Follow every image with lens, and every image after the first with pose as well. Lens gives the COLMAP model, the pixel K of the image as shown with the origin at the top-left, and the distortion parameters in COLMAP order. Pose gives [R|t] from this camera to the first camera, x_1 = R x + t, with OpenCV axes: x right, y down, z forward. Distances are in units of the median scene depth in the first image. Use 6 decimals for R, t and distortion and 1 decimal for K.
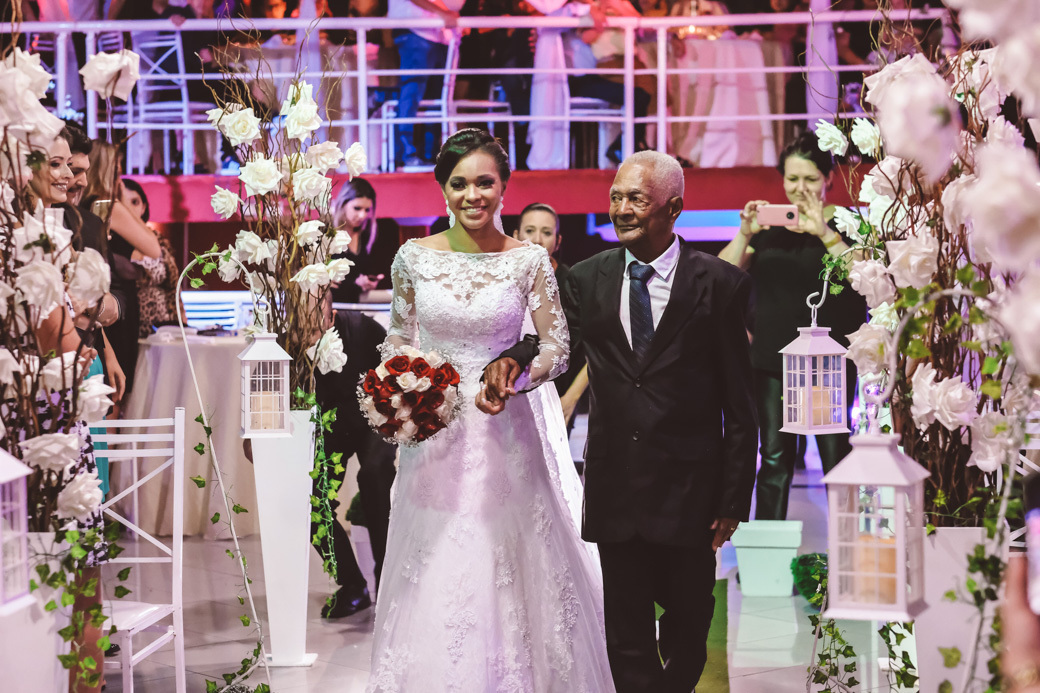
lens RADIAL K [[2496.7, 0, 520.8], [0, 2496.7, 342.4], [0, 0, 1]] dist [0.040717, 0.000000]
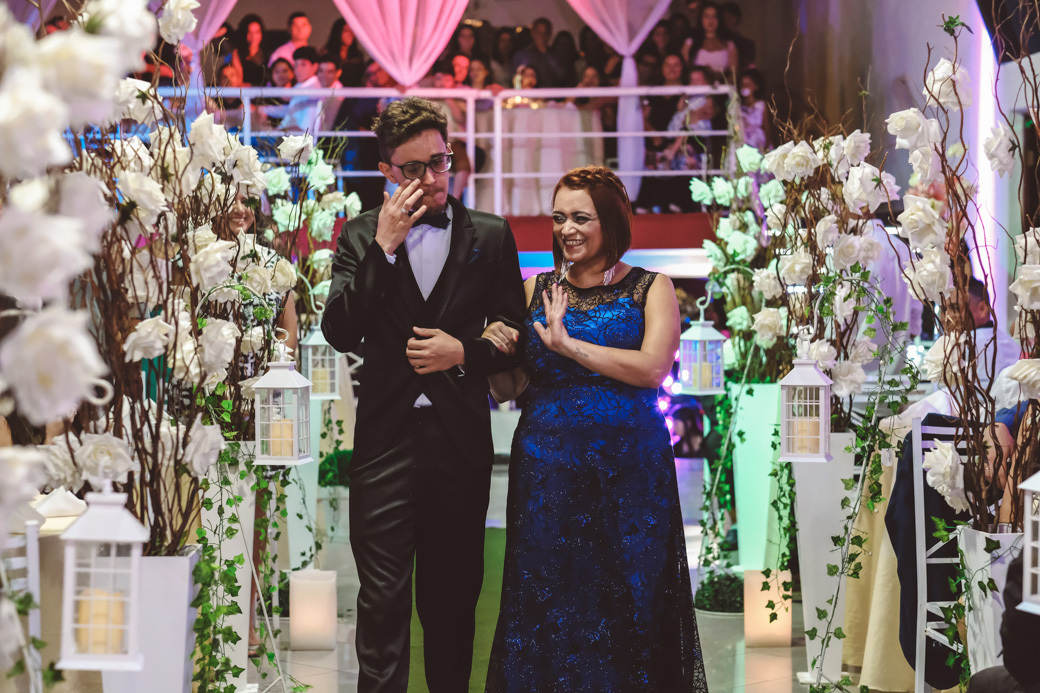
lens RADIAL K [[2496.7, 0, 518.6], [0, 2496.7, 343.1], [0, 0, 1]] dist [0.040717, 0.000000]
pose [[0.994276, -0.000685, 0.106839, -0.130023], [0.002901, 0.999784, -0.020590, 0.032538], [-0.106802, 0.020782, 0.994063, -0.391914]]
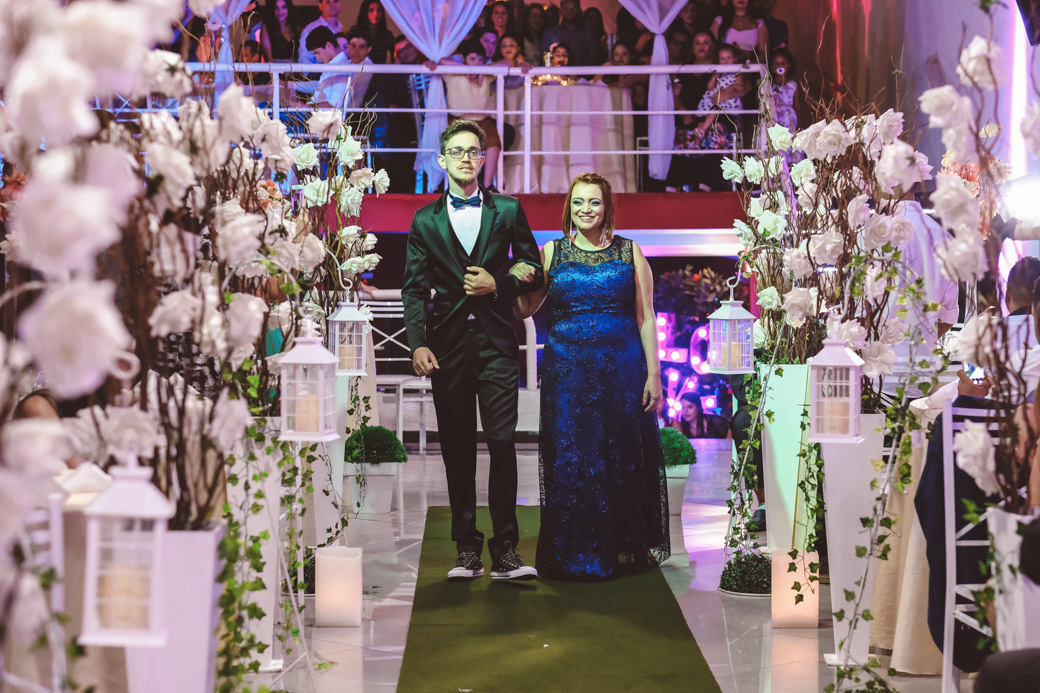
lens RADIAL K [[2496.7, 0, 518.3], [0, 2496.7, 353.9], [0, 0, 1]] dist [0.040717, 0.000000]
pose [[0.995373, 0.006438, 0.095871, -0.129818], [-0.005739, 0.999955, -0.007568, 0.032792], [-0.095915, 0.006983, 0.995365, -0.386687]]
